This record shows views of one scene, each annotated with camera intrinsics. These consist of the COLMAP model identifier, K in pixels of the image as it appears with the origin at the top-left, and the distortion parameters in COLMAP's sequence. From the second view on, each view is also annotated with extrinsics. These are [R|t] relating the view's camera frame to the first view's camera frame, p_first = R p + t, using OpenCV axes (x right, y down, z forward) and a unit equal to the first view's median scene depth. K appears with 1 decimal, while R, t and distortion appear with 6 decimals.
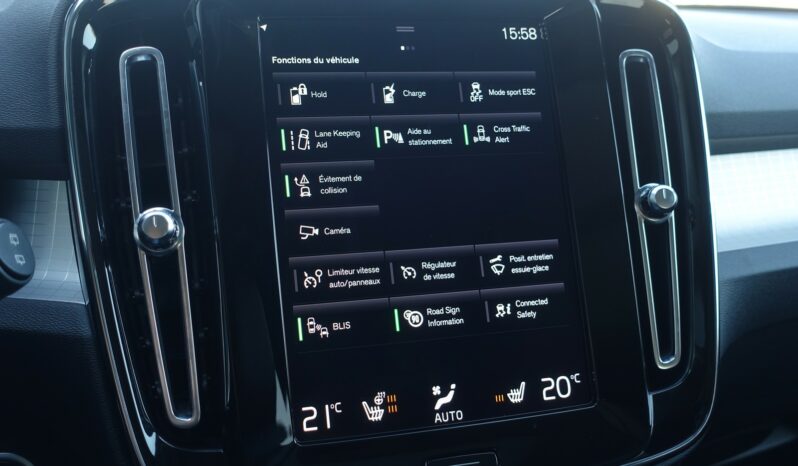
lens RADIAL K [[835.7, 0, 399.0], [0, 835.7, 233.0], [0, 0, 1]] dist [-0.007711, 0.018068]
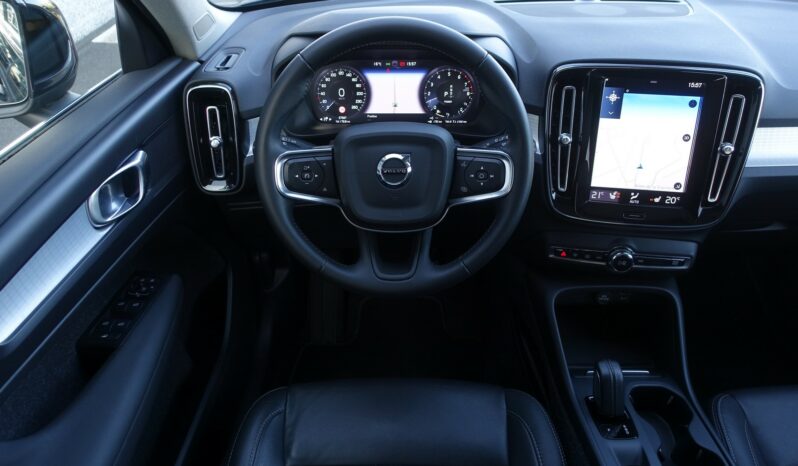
lens RADIAL K [[545.5, 0, 399.0], [0, 545.5, 233.0], [0, 0, 1]] dist [-0.001664, 0.000835]
pose [[0.908056, 0.245385, -0.339441, -0.028016], [-0.085157, 0.901649, 0.424002, -0.543337], [0.410100, -0.356112, 0.839644, -1.365761]]
